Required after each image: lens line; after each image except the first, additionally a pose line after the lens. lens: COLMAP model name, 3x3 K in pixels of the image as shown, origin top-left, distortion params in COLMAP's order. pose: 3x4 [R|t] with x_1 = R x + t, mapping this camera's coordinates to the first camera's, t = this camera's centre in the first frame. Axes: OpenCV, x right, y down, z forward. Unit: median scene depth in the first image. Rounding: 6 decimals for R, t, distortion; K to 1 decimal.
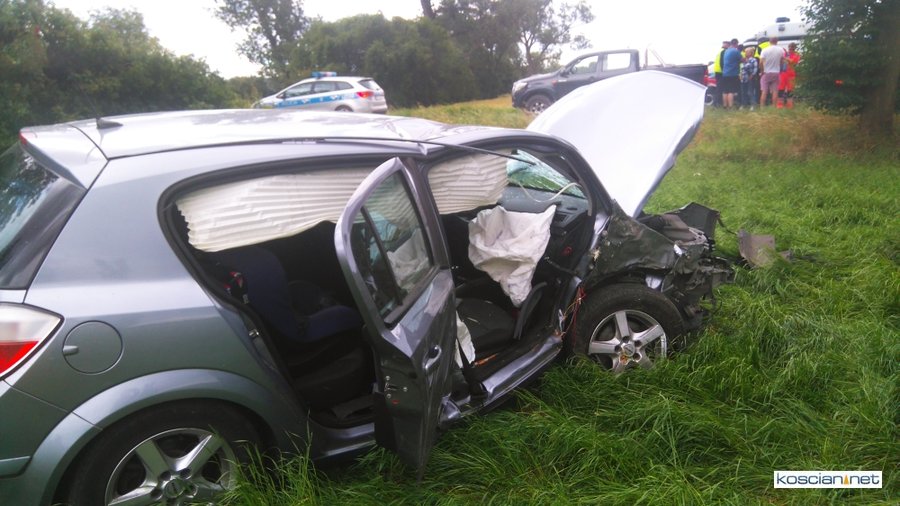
lens RADIAL K [[702.8, 0, 450.0], [0, 702.8, 253.0], [0, 0, 1]] dist [0.107134, -0.156786]
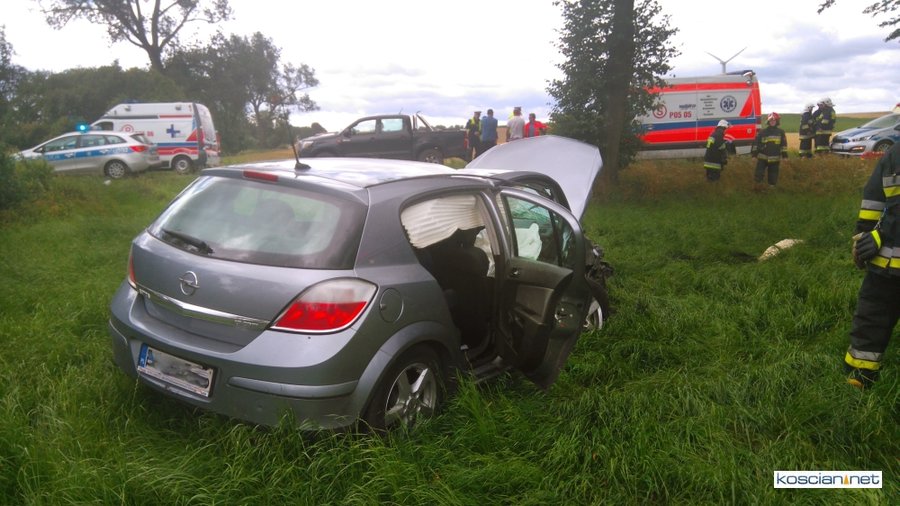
lens RADIAL K [[702.8, 0, 450.0], [0, 702.8, 253.0], [0, 0, 1]] dist [0.107134, -0.156786]
pose [[0.922215, -0.043326, 0.384243, -0.442642], [0.074288, 0.995044, -0.066100, 0.059601], [-0.379475, 0.089503, 0.920863, -0.214985]]
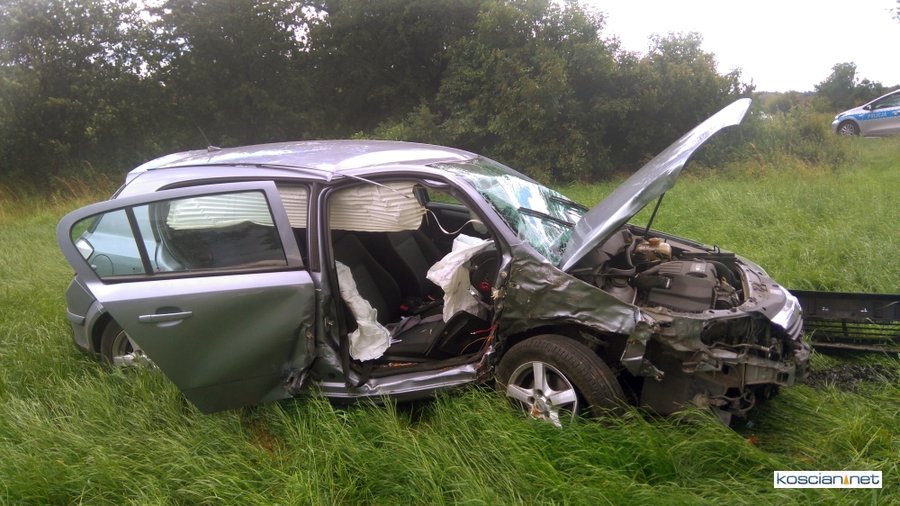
lens RADIAL K [[702.8, 0, 450.0], [0, 702.8, 253.0], [0, 0, 1]] dist [0.107134, -0.156786]
pose [[0.609443, 0.152517, -0.778022, 0.666798], [-0.160046, 0.984787, 0.067681, -0.080161], [0.776508, 0.083271, 0.624580, 0.232495]]
